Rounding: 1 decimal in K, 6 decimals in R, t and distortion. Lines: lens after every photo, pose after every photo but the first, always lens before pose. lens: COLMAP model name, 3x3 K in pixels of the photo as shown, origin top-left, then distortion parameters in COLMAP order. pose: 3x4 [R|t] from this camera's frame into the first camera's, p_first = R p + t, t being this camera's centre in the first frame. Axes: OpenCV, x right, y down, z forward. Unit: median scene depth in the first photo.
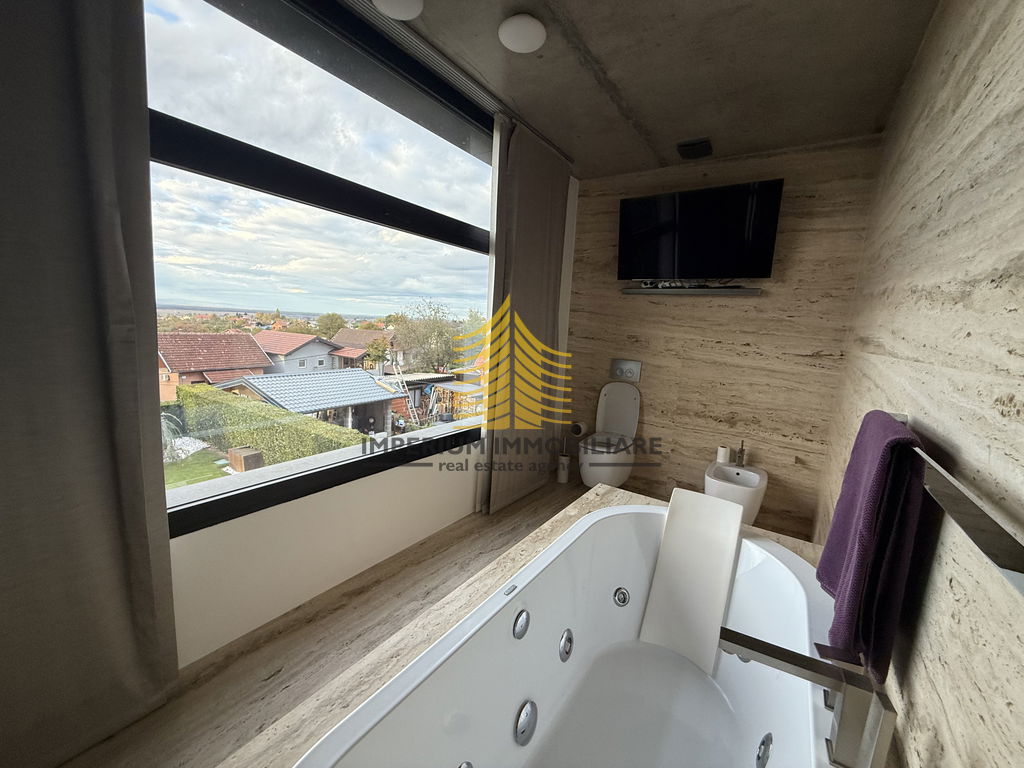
lens RADIAL K [[405.7, 0, 510.4], [0, 405.7, 384.8], [0, 0, 1]] dist [0.003895, -0.001065]
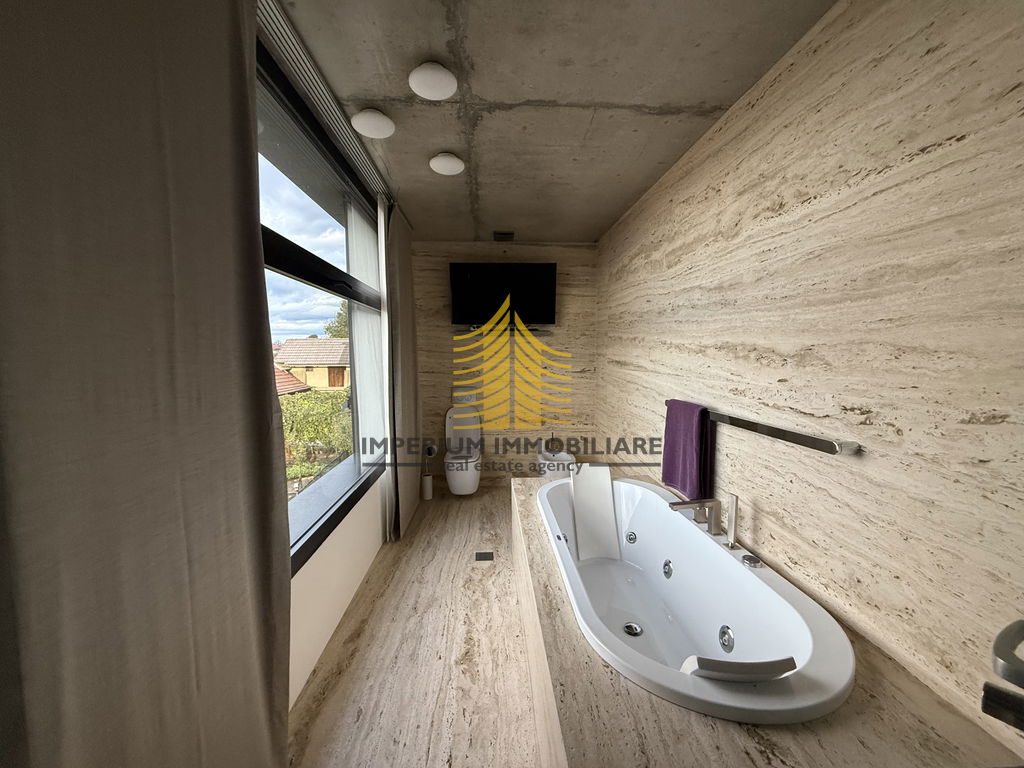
lens RADIAL K [[405.7, 0, 508.1], [0, 405.7, 384.6], [0, 0, 1]] dist [0.003895, -0.001065]
pose [[0.789435, -0.110216, 0.603859, -0.472925], [0.143243, 0.989665, -0.006631, -0.053623], [-0.596887, 0.091733, 0.797064, -0.103457]]
